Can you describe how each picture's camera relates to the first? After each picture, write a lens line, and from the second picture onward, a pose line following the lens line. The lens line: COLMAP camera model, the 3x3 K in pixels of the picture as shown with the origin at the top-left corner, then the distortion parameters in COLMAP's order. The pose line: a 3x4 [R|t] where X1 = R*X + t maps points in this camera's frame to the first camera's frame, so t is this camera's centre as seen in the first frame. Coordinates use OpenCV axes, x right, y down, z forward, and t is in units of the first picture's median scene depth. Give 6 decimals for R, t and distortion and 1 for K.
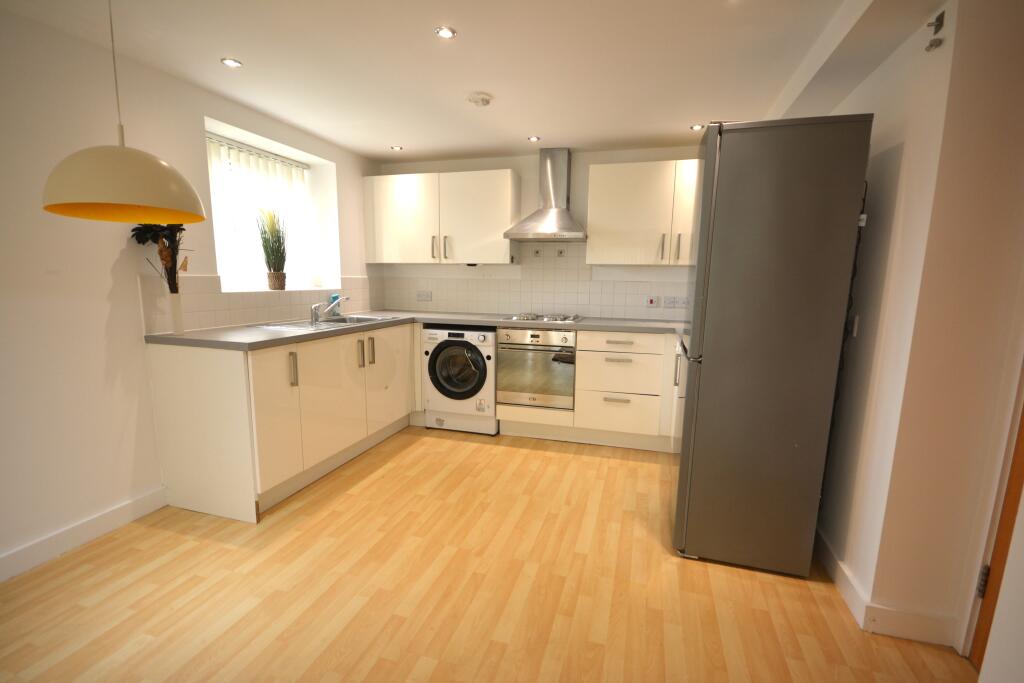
lens RADIAL K [[463.7, 0, 513.7], [0, 463.7, 352.1], [0, 0, 1]] dist [-0.002114, -0.001518]
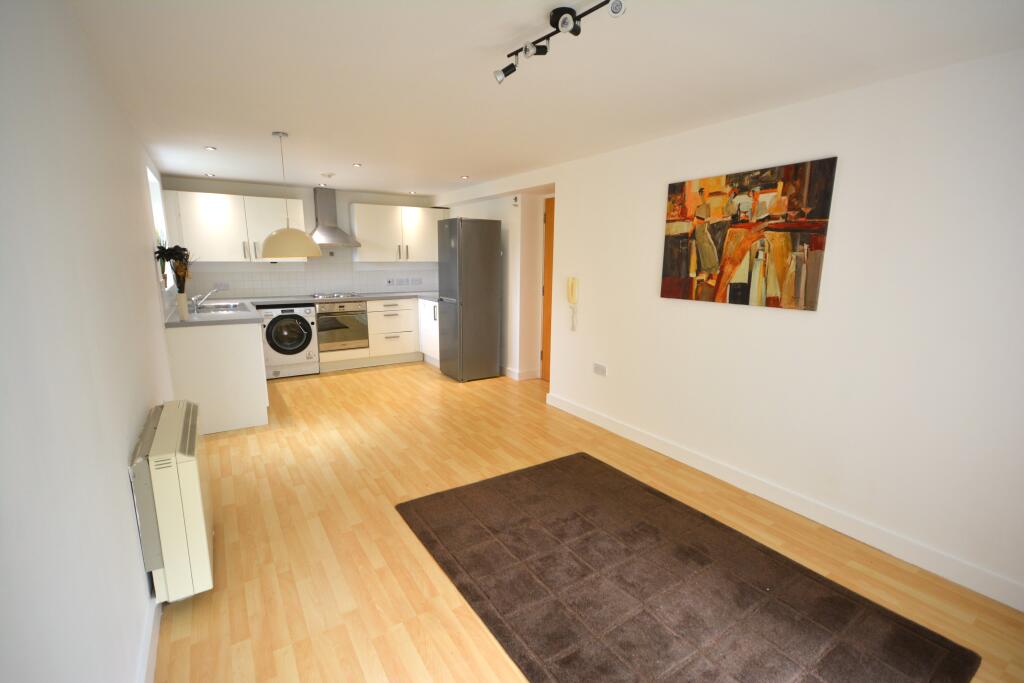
lens RADIAL K [[461.5, 0, 513.5], [0, 461.5, 341.9], [0, 0, 1]] dist [0.001858, 0.000135]
pose [[0.657825, -0.146451, 0.738795, -0.783663], [0.119833, 0.988769, 0.089304, 0.016288], [-0.743577, 0.029786, 0.667987, -0.552902]]
